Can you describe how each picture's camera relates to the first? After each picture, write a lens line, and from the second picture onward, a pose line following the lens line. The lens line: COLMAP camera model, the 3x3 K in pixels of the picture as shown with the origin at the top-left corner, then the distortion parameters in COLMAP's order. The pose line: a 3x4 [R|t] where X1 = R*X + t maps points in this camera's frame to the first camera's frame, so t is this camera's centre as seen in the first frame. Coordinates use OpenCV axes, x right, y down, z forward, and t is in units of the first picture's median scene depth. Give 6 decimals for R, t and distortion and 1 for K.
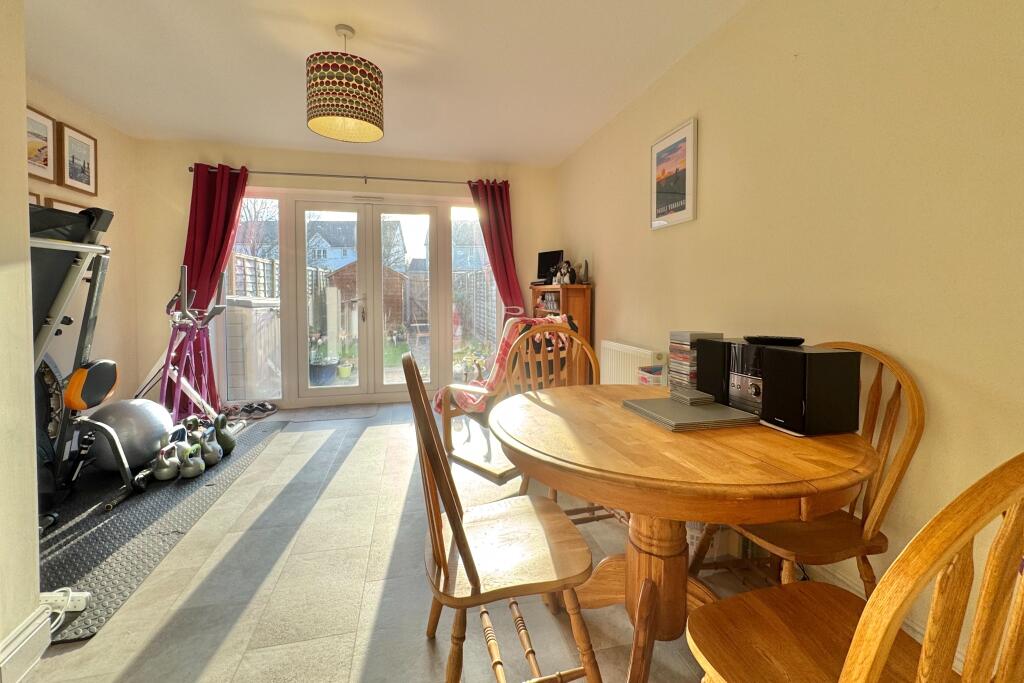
lens RADIAL K [[415.3, 0, 511.0], [0, 415.3, 311.4], [0, 0, 1]] dist [0.000005, -0.000009]
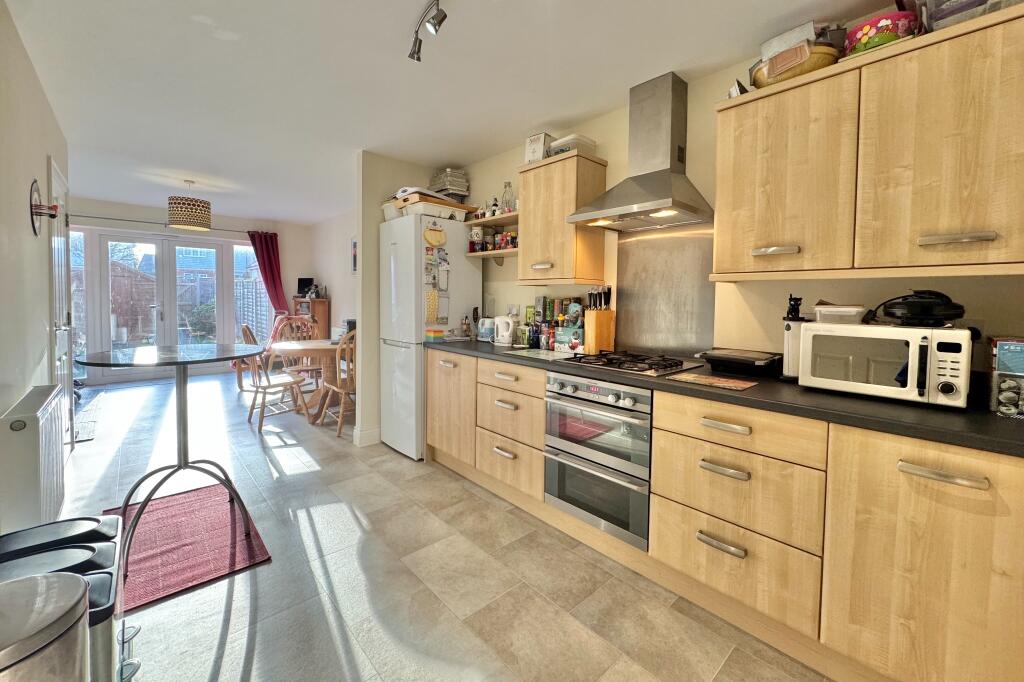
lens RADIAL K [[415.3, 0, 511.0], [0, 415.3, 310.9], [0, 0, 1]] dist [0.000005, -0.000009]
pose [[0.873528, -0.003032, 0.486765, 0.001442], [0.007299, 0.999950, -0.006871, 0.008949], [-0.486719, 0.009555, 0.873506, -0.993024]]
